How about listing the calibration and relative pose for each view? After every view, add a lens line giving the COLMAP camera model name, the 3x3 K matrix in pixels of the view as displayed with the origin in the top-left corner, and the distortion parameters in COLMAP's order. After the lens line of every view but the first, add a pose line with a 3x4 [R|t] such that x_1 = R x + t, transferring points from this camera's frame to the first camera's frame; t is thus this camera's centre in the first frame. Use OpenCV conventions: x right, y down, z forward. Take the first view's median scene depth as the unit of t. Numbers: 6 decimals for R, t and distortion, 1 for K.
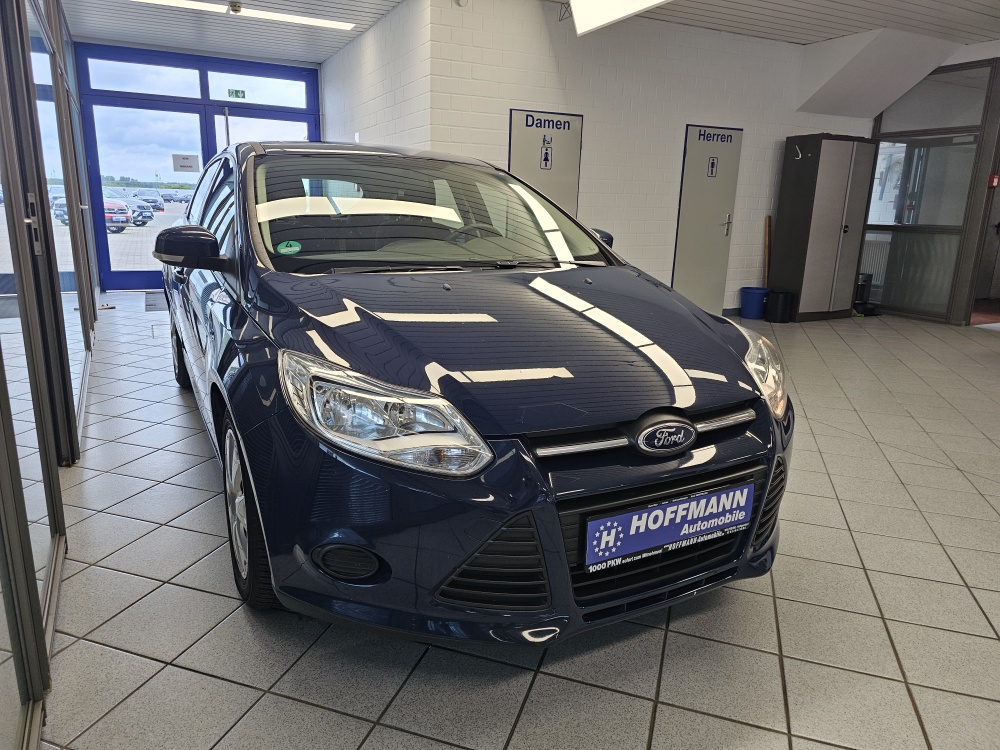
lens RADIAL K [[680.5, 0, 497.5], [0, 680.5, 371.8], [0, 0, 1]] dist [0.059949, -0.053891]
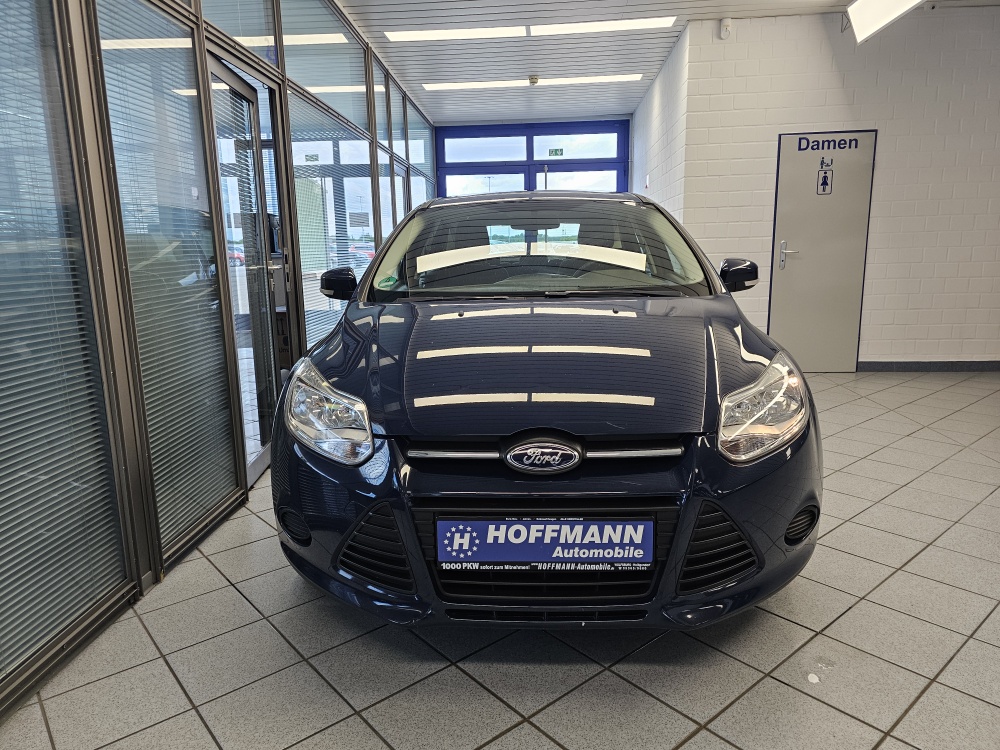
lens RADIAL K [[680.5, 0, 485.1], [0, 680.5, 372.6], [0, 0, 1]] dist [0.059949, -0.053891]
pose [[0.852730, 0.052757, -0.519681, 0.673310], [-0.082296, 0.996030, -0.033922, 0.010998], [0.515829, 0.071693, 0.853687, 0.071446]]
